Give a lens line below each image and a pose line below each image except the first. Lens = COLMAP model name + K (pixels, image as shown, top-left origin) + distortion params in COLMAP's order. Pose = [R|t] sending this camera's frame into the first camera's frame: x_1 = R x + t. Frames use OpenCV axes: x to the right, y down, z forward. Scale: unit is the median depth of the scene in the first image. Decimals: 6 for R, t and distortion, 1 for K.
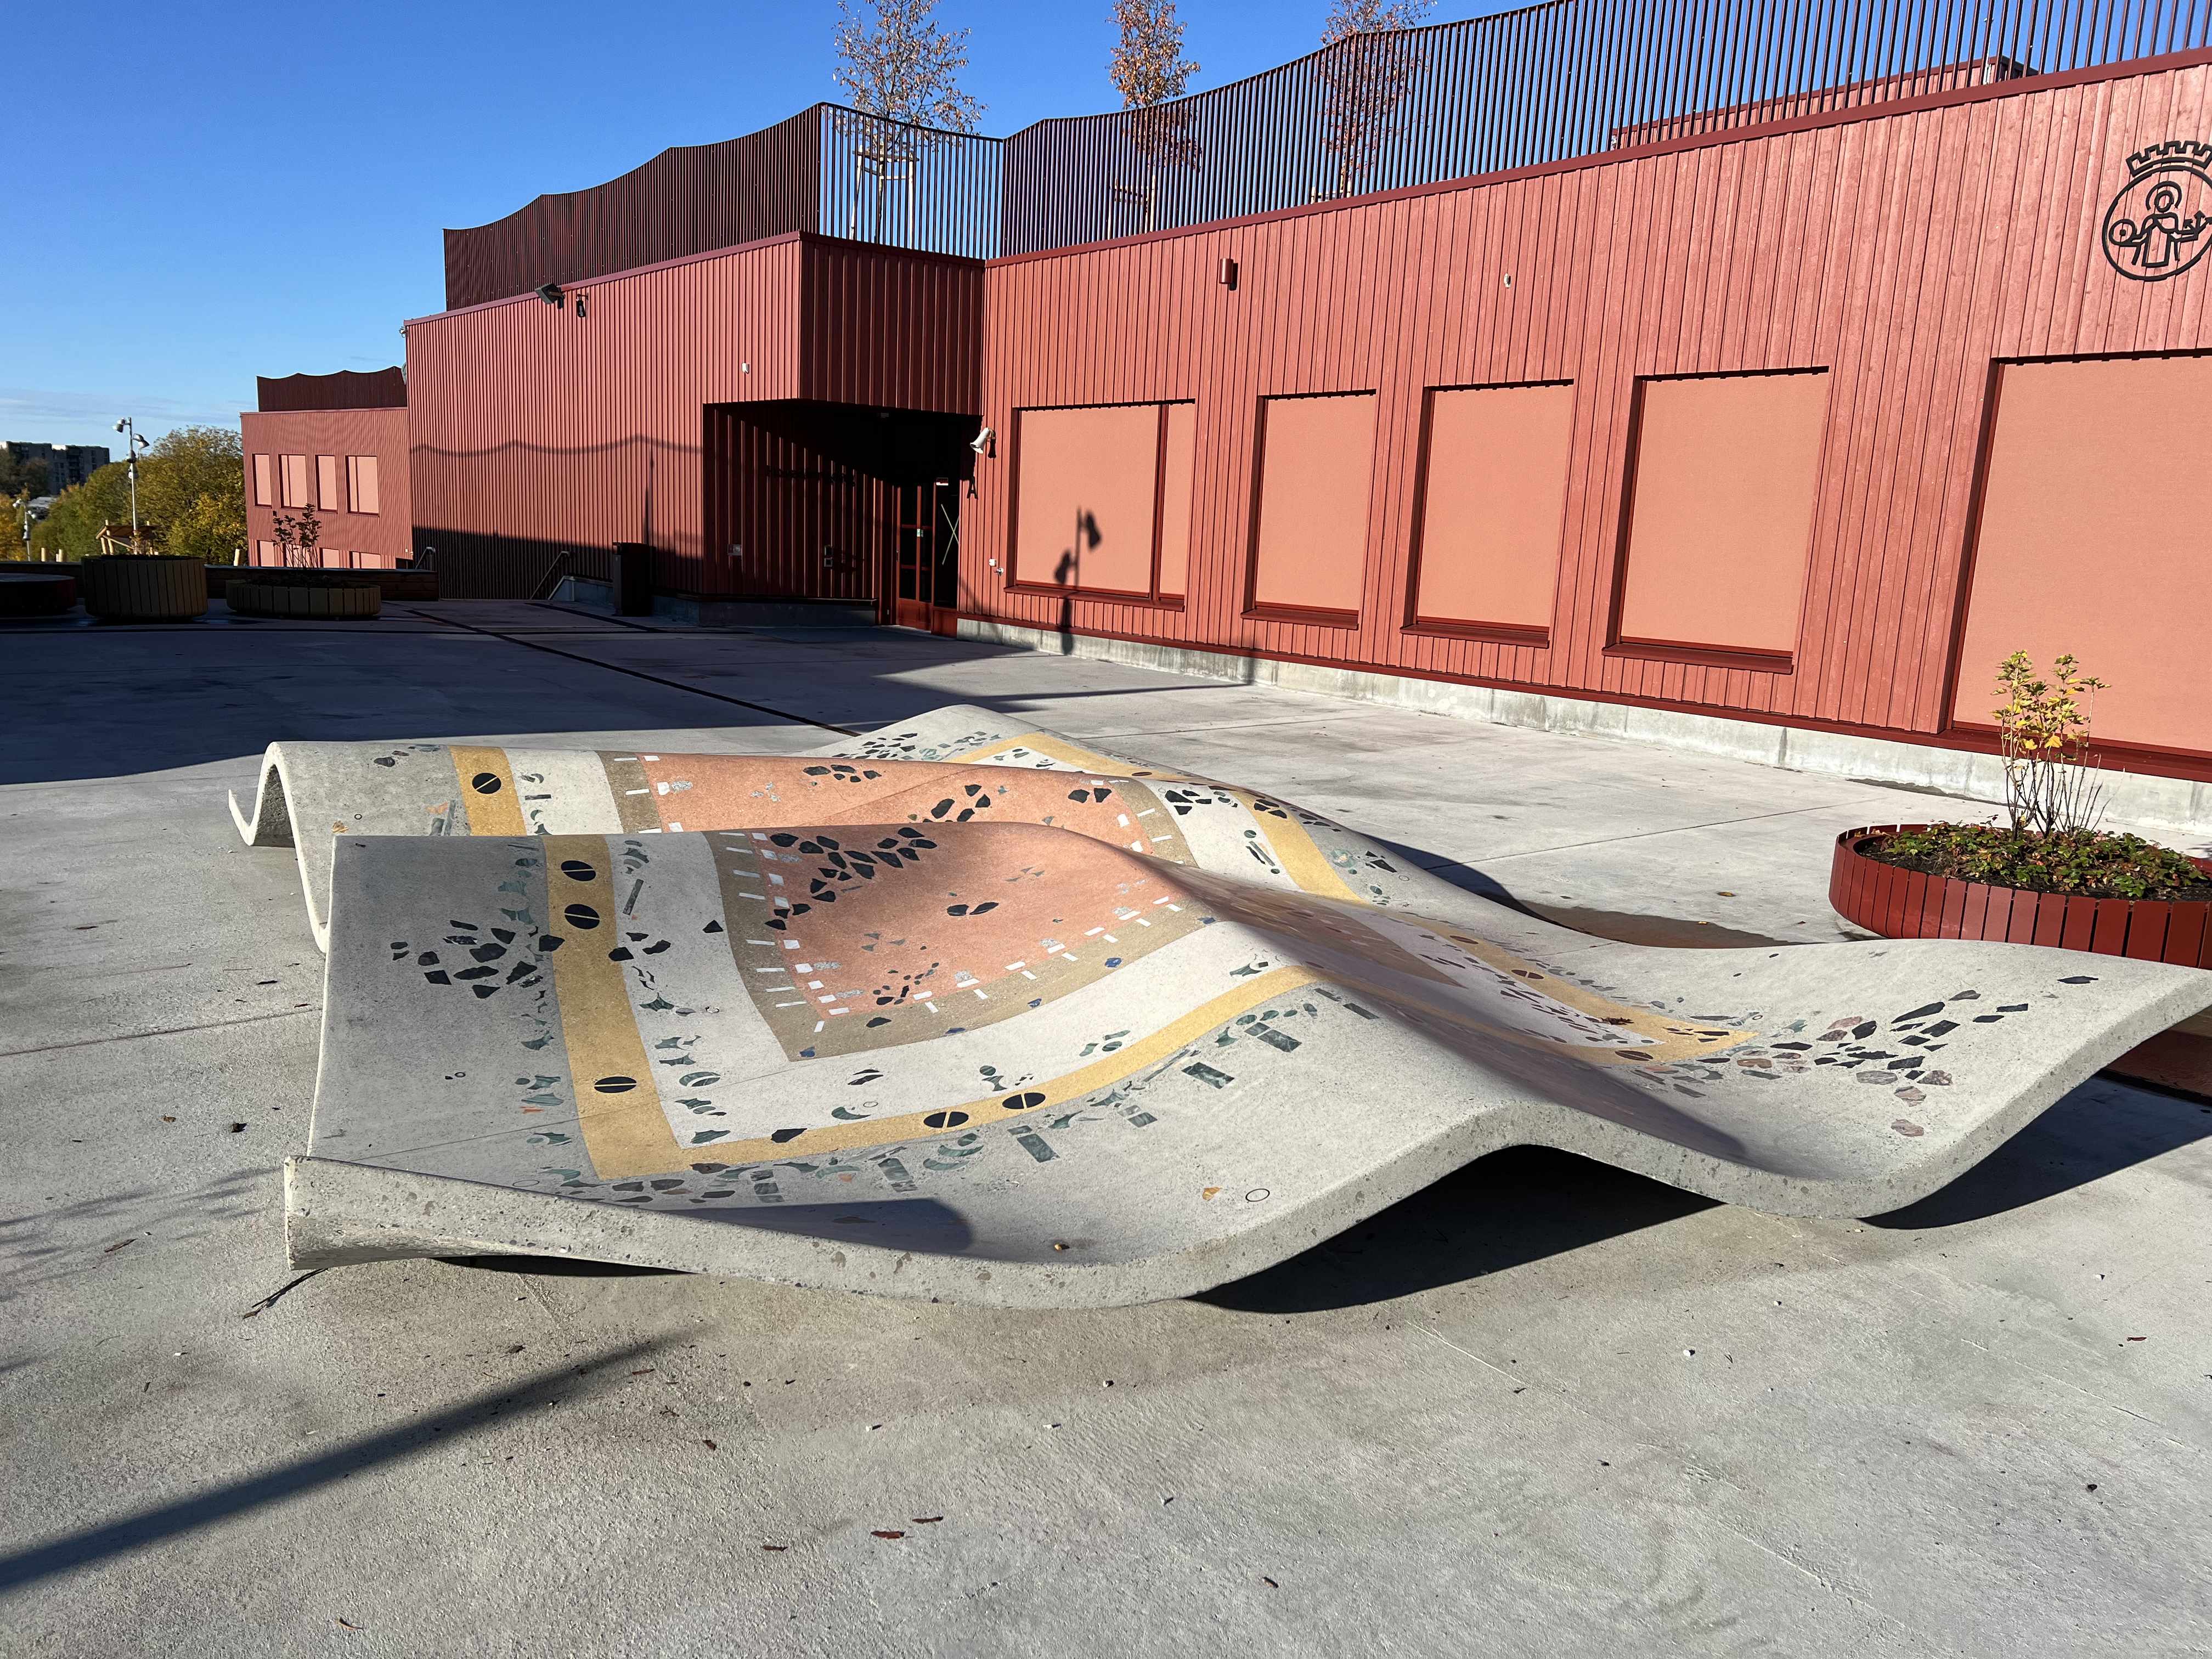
lens RADIAL K [[1646.6, 0, 1106.0], [0, 1646.6, 829.5], [0, 0, 1]] dist [0.096021, -0.127115]
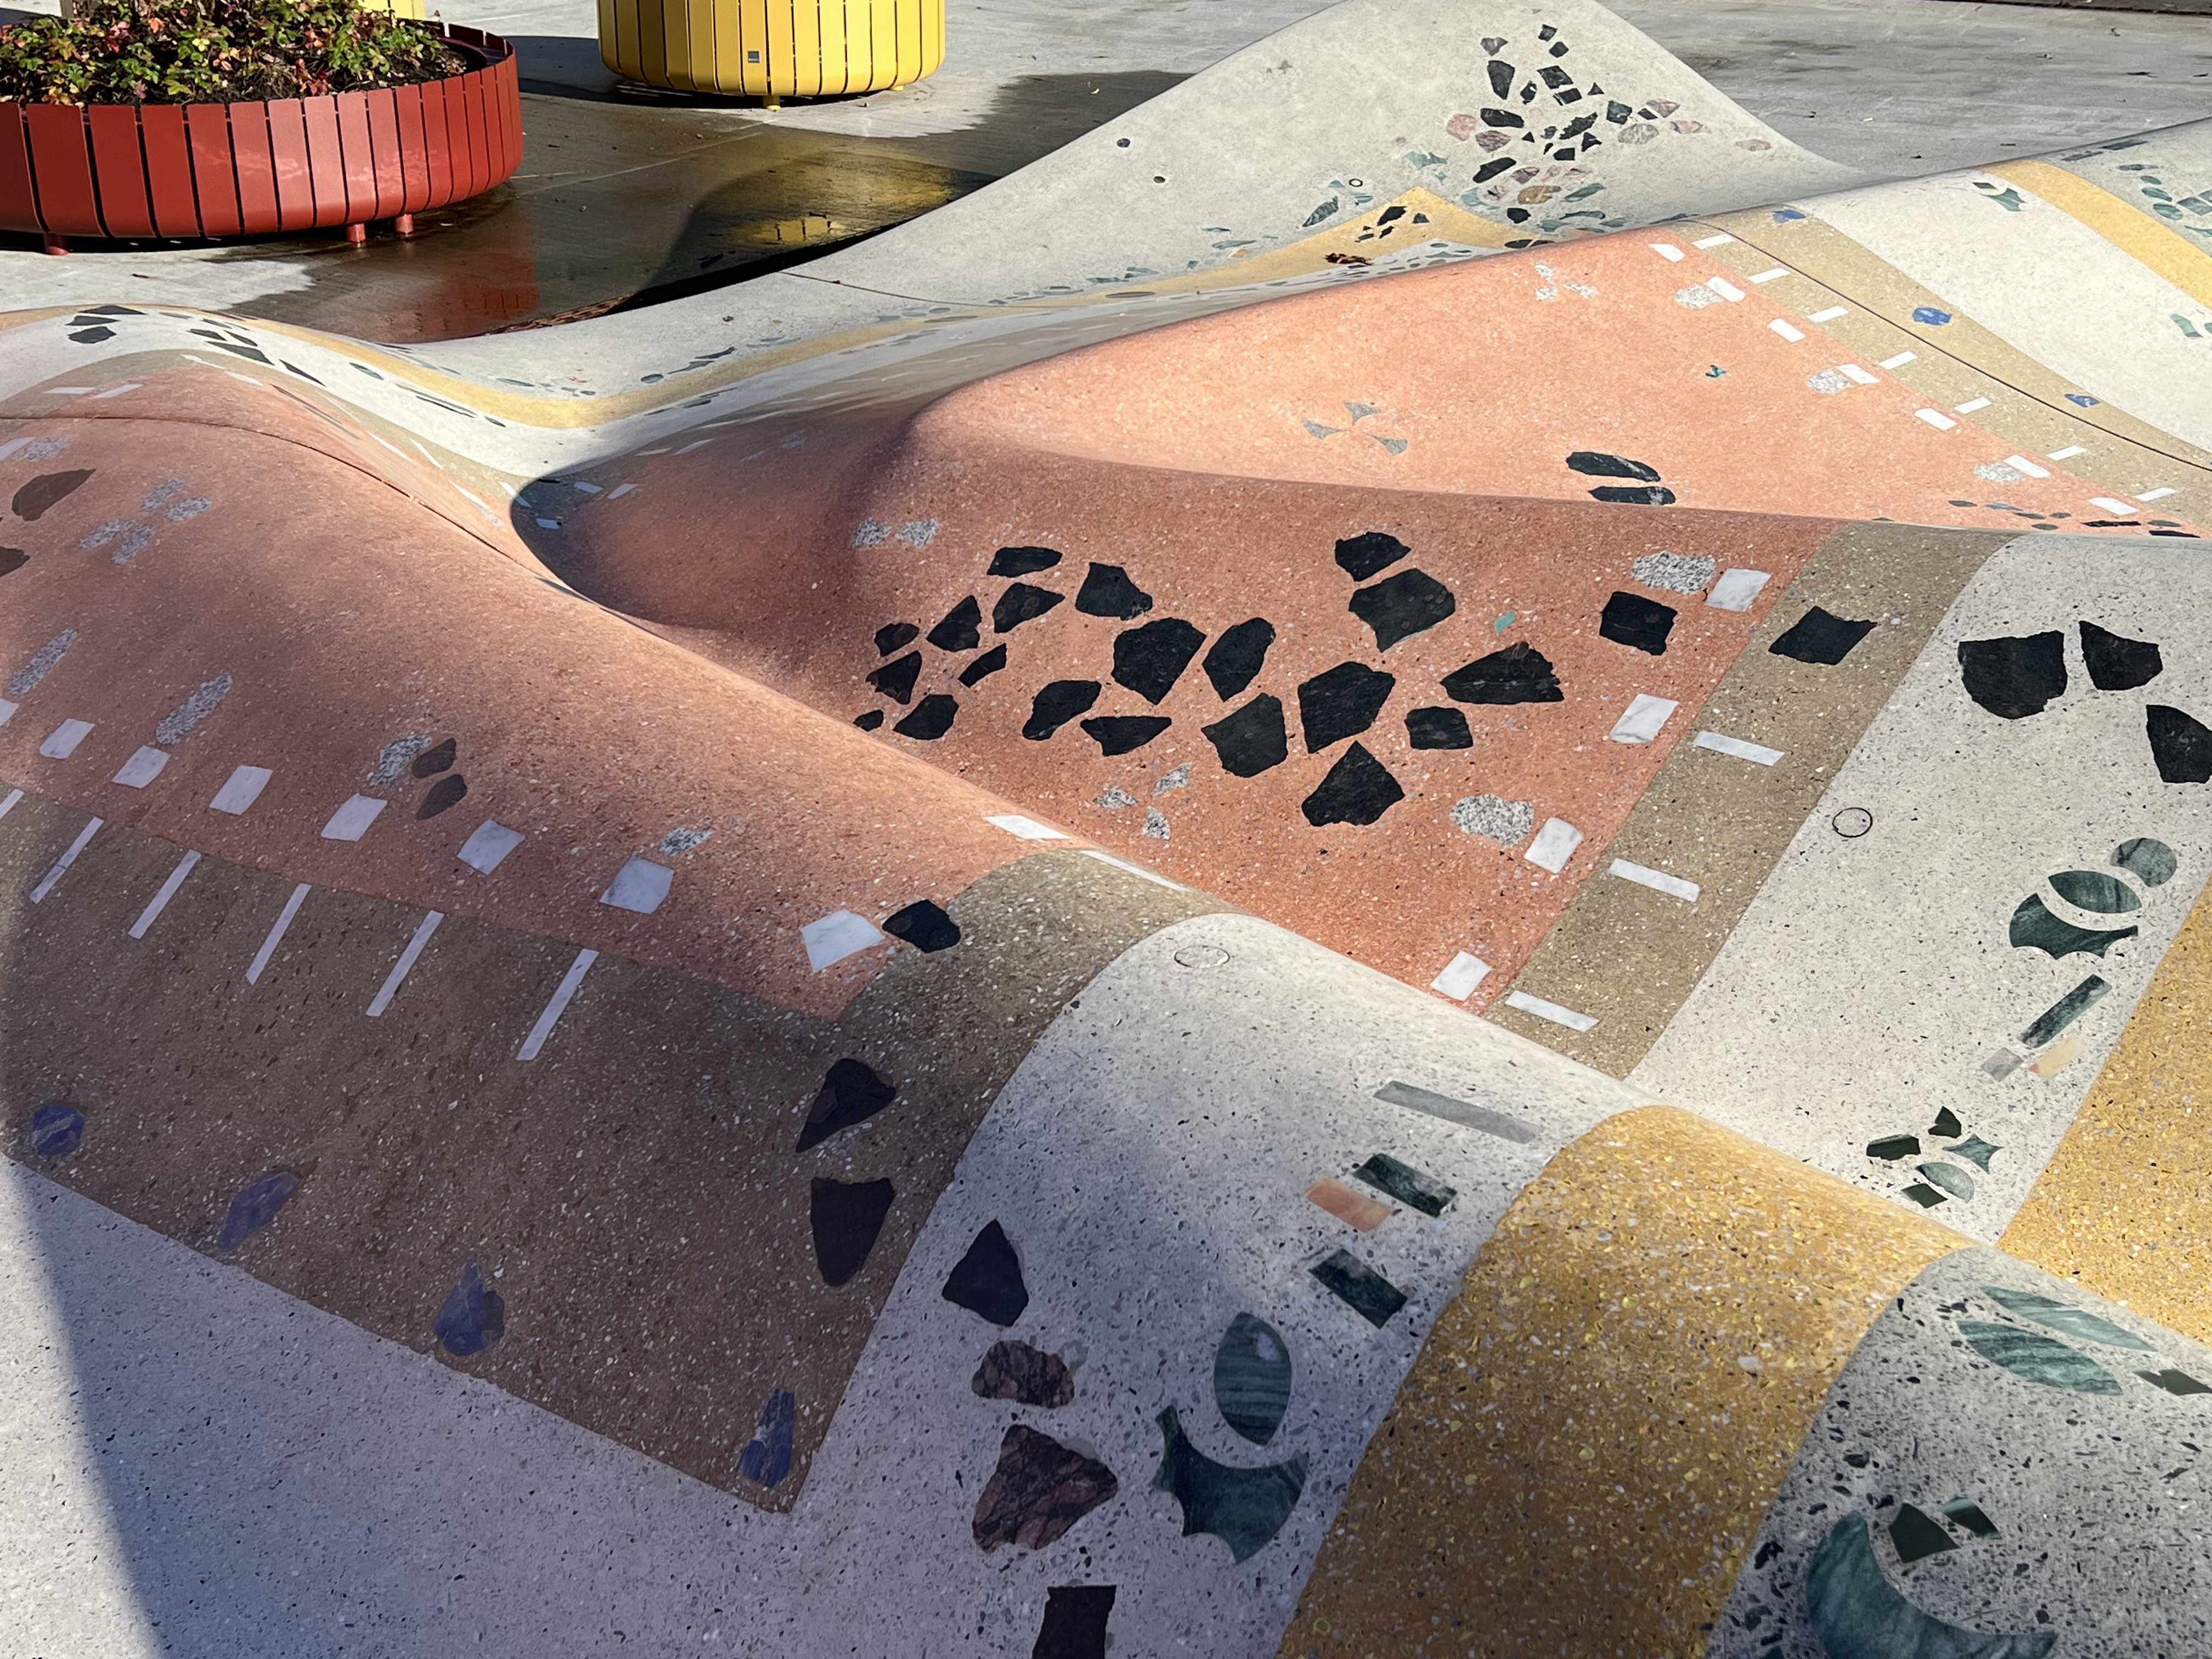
lens RADIAL K [[2615.6, 0, 1106.0], [0, 2615.6, 829.5], [0, 0, 1]] dist [0.213354, -0.676583]
pose [[-0.335797, -0.426055, 0.840070, -0.727891], [0.153282, 0.855251, 0.495026, -0.256253], [-0.929379, 0.294996, -0.221884, 1.522083]]
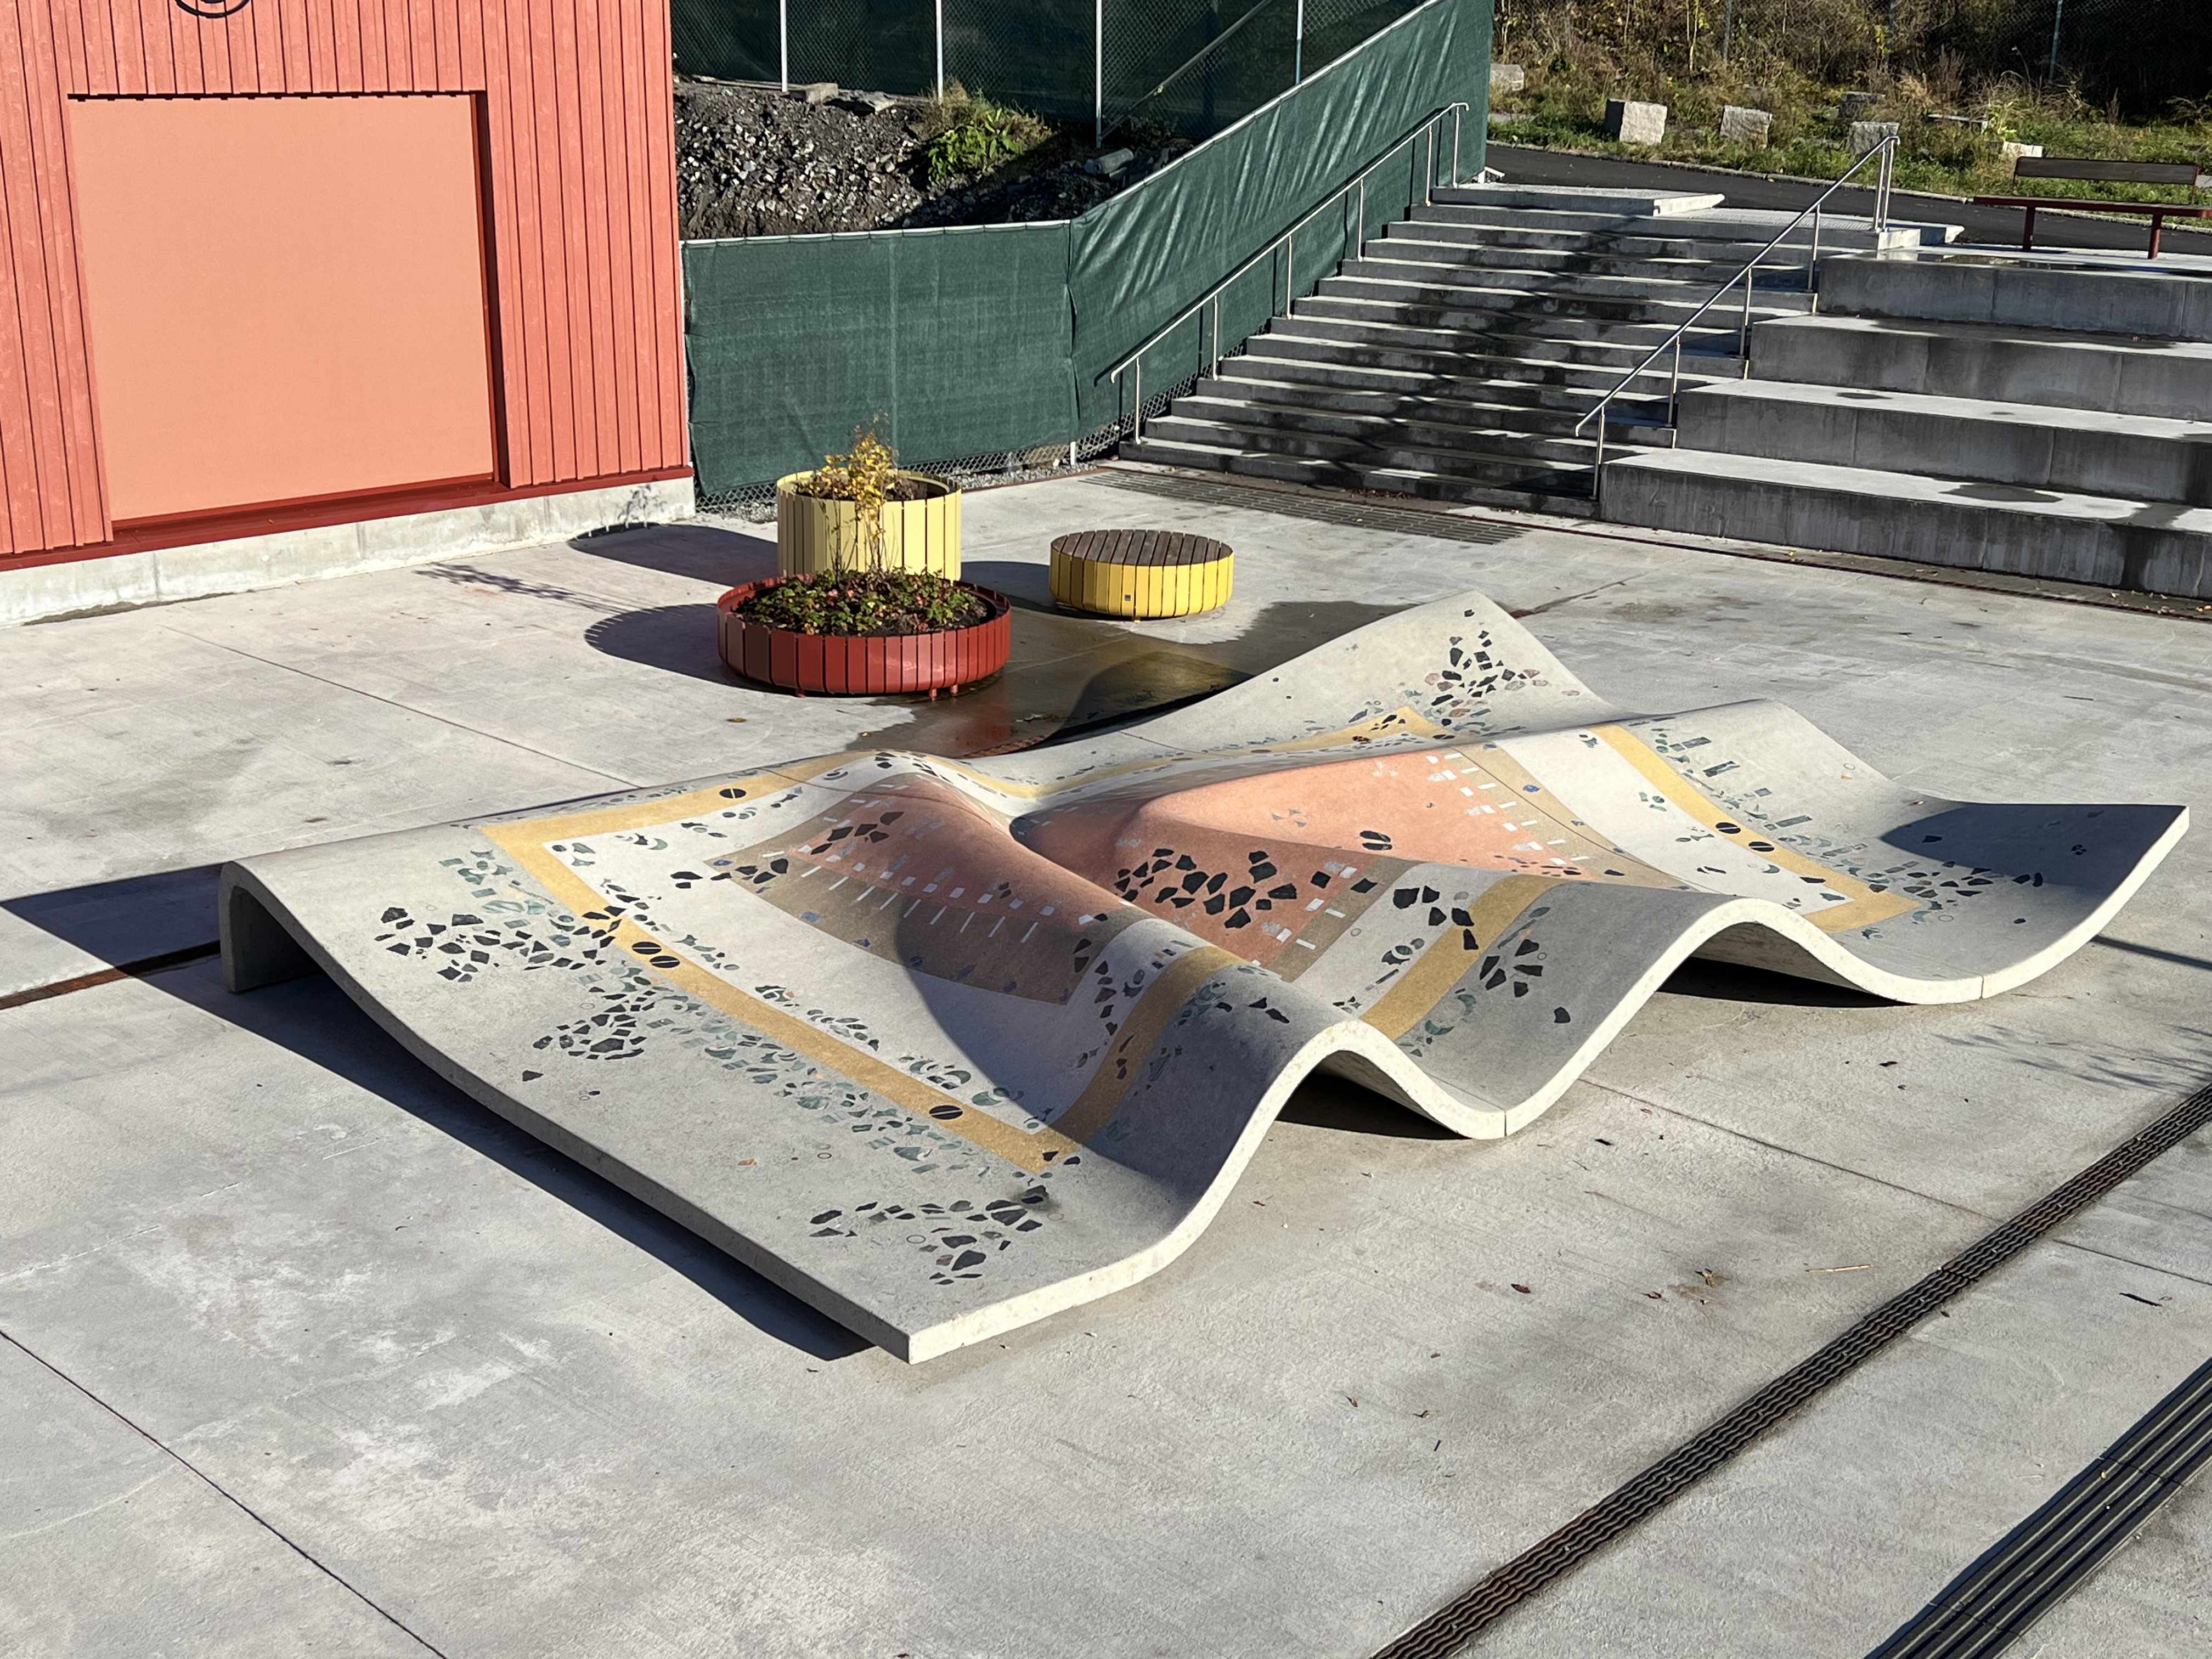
lens RADIAL K [[2615.6, 0, 1106.0], [0, 2615.6, 829.5], [0, 0, 1]] dist [0.213354, -0.676583]
pose [[-0.180238, -0.337721, 0.923828, -2.138090], [0.153461, 0.918054, 0.365550, -0.813706], [-0.971578, 0.207658, -0.113641, 1.666353]]
